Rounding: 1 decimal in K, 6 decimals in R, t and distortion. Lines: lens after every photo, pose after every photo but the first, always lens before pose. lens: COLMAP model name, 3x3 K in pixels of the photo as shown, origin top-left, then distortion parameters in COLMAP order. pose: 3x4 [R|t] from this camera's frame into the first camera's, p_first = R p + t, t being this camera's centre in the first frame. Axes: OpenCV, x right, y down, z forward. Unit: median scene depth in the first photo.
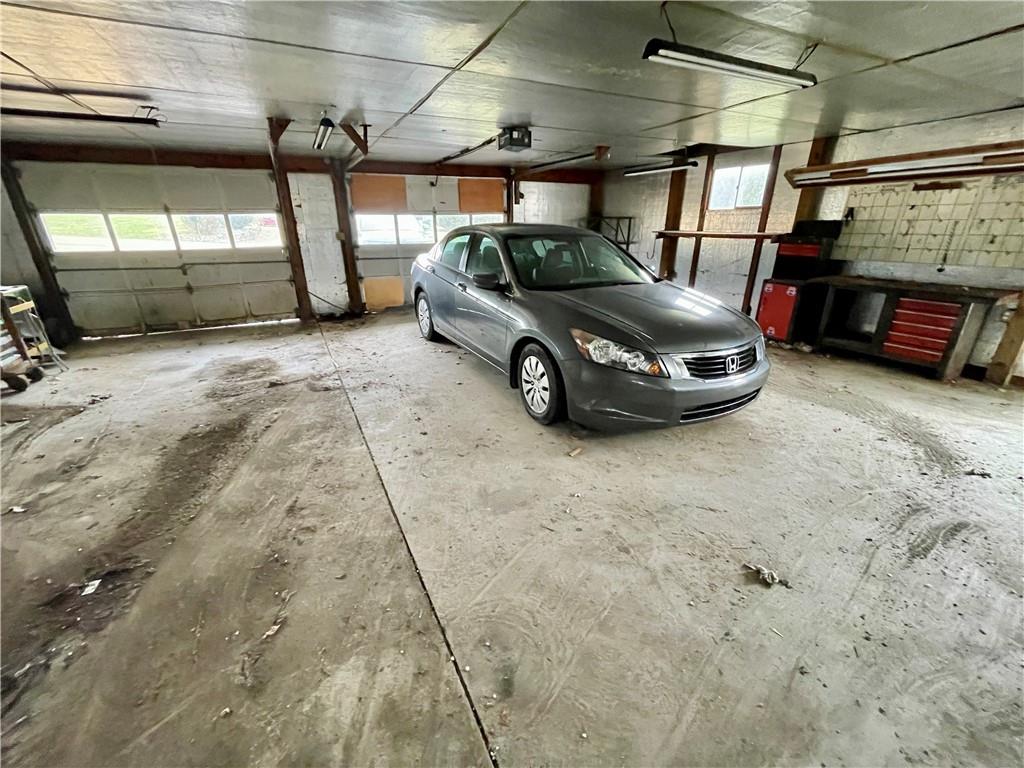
lens RADIAL K [[412.2, 0, 502.9], [0, 412.2, 388.0], [0, 0, 1]] dist [-0.002591, -0.000362]
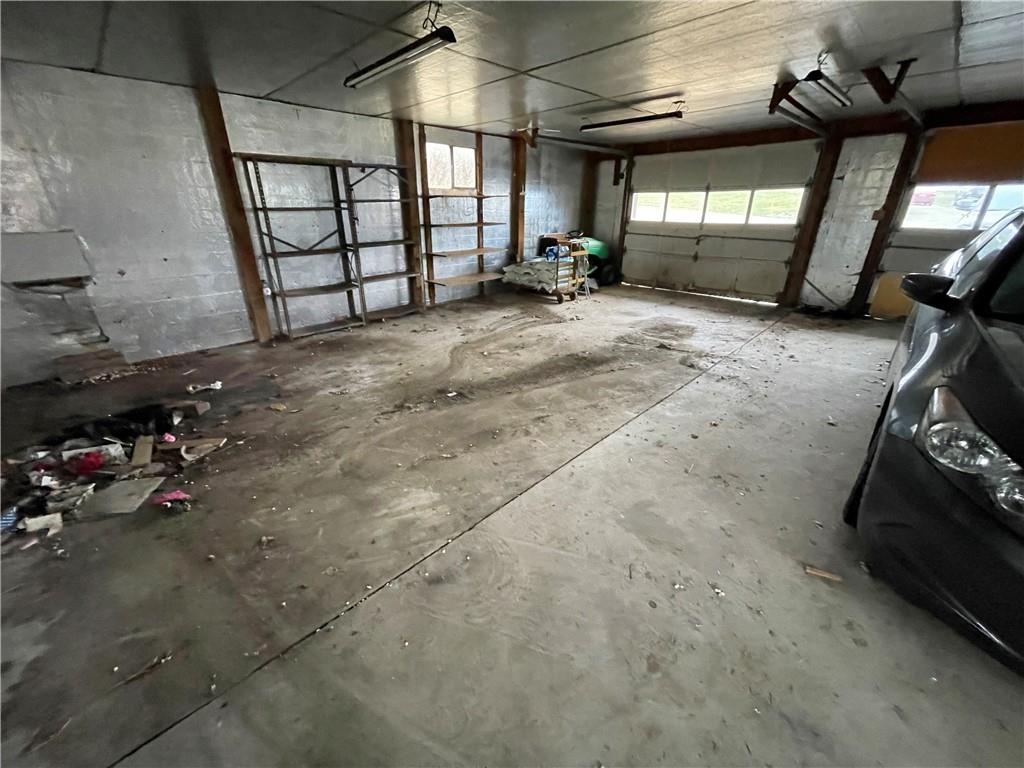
lens RADIAL K [[412.2, 0, 510.8], [0, 412.2, 388.4], [0, 0, 1]] dist [-0.002591, -0.000362]
pose [[0.319997, 0.388583, -0.864063, 0.329315], [-0.348922, 0.896251, 0.273839, -0.070965], [0.880827, 0.213863, 0.422383, 0.200049]]
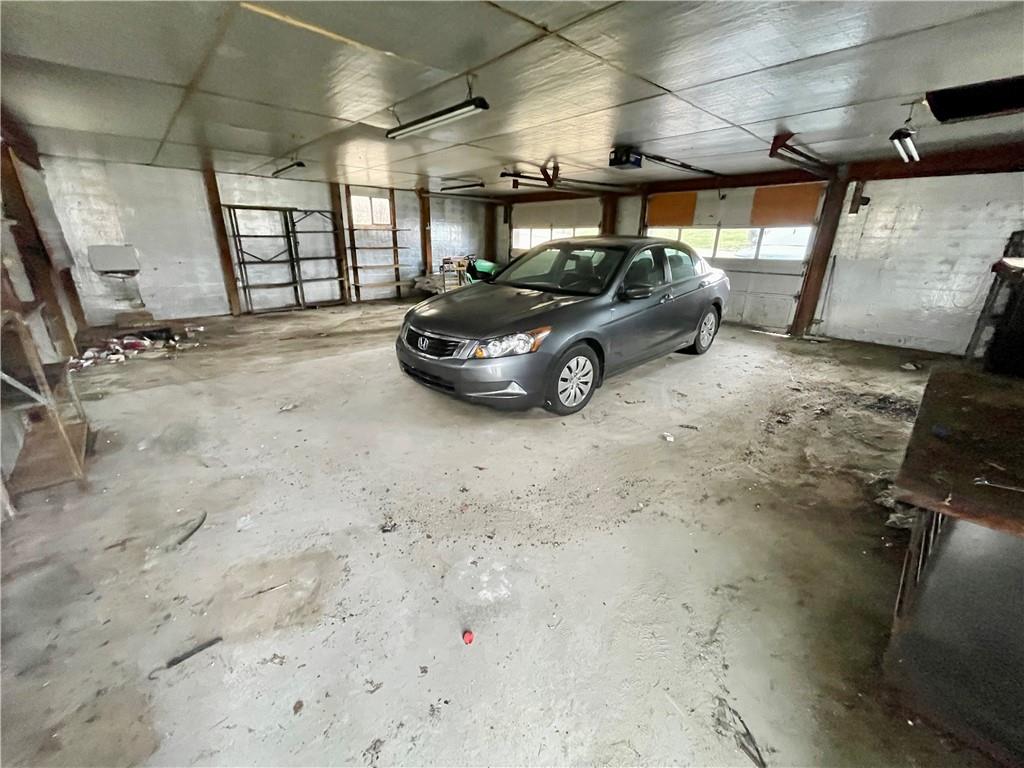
lens RADIAL K [[412.2, 0, 512.7], [0, 412.2, 389.3], [0, 0, 1]] dist [-0.002591, -0.000362]
pose [[0.285522, 0.342685, -0.895011, 1.283757], [-0.366609, 0.901911, 0.228374, -0.228270], [0.885480, 0.262913, 0.383147, 0.559191]]
